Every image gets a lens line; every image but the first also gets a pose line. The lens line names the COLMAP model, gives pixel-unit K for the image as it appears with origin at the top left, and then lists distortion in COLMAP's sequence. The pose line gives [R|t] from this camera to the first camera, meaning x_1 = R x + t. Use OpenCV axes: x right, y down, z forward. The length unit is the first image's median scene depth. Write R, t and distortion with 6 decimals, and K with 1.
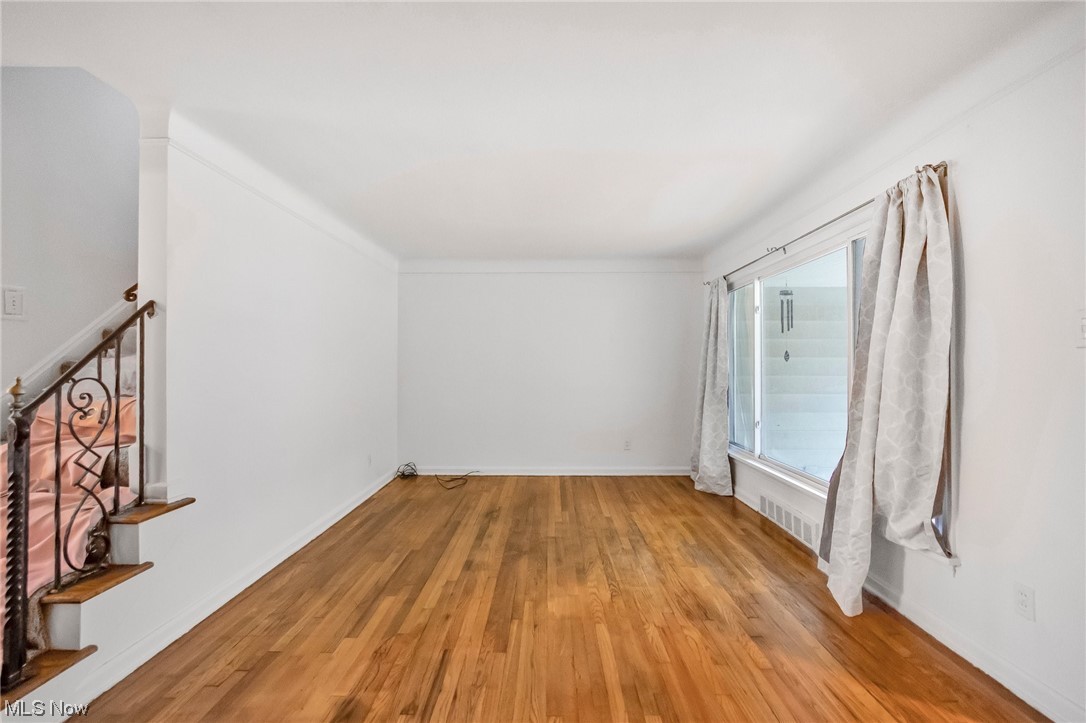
lens RADIAL K [[449.1, 0, 537.9], [0, 449.1, 367.6], [0, 0, 1]] dist [-0.010404, -0.000094]
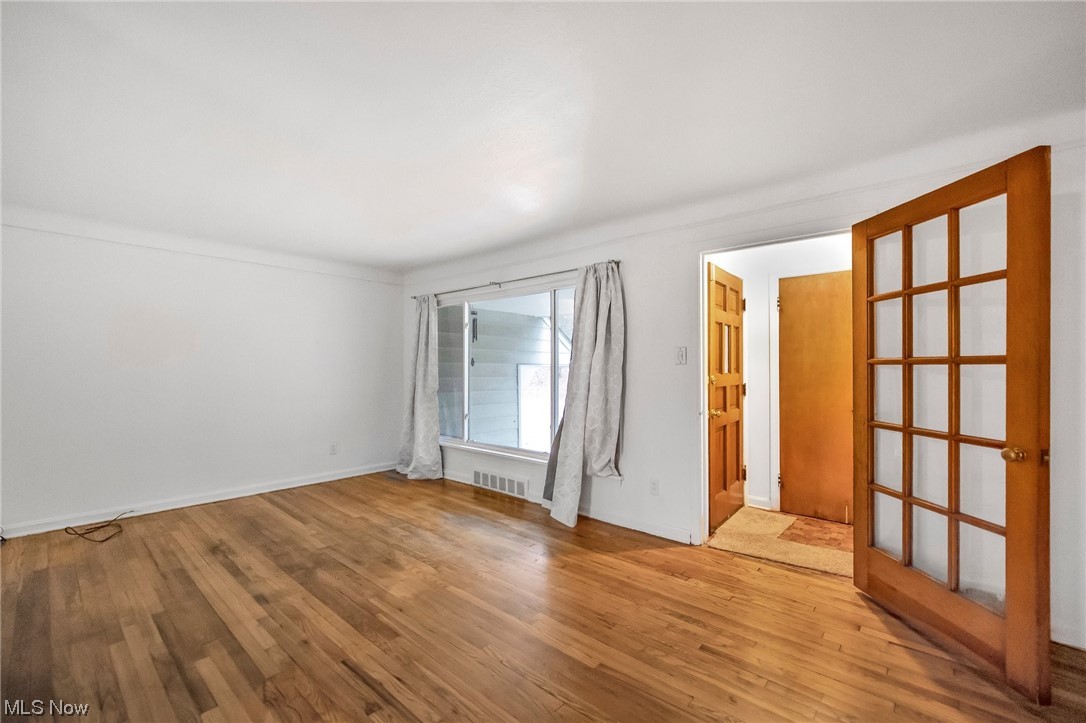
lens RADIAL K [[444.8, 0, 541.3], [0, 444.8, 368.2], [0, 0, 1]] dist [-0.007656, 0.000036]
pose [[0.663771, 0.002119, 0.747933, -0.505928], [-0.001245, 0.999998, -0.001729, -0.011478], [-0.747935, 0.000217, 0.663772, 0.017538]]
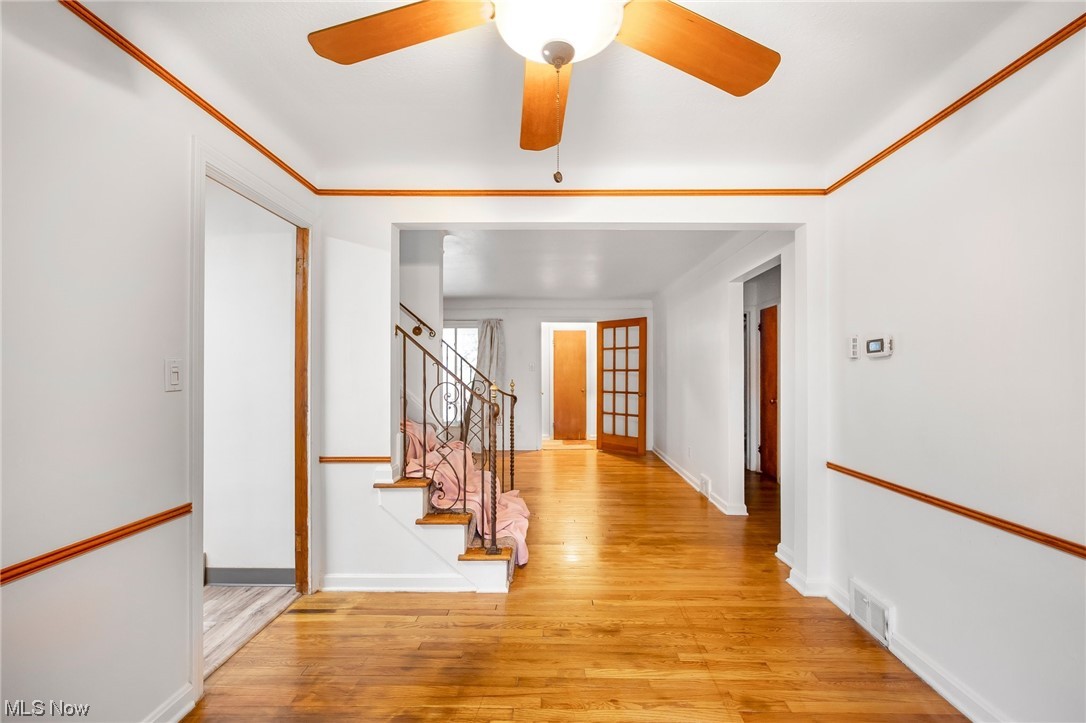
lens RADIAL K [[449.1, 0, 537.9], [0, 449.1, 367.6], [0, 0, 1]] dist [-0.010404, -0.000094]
pose [[0.039069, 0.014165, 0.999136, -2.084597], [-0.004138, 0.999893, -0.014014, -0.002874], [-0.999228, -0.003587, 0.039124, 0.397508]]
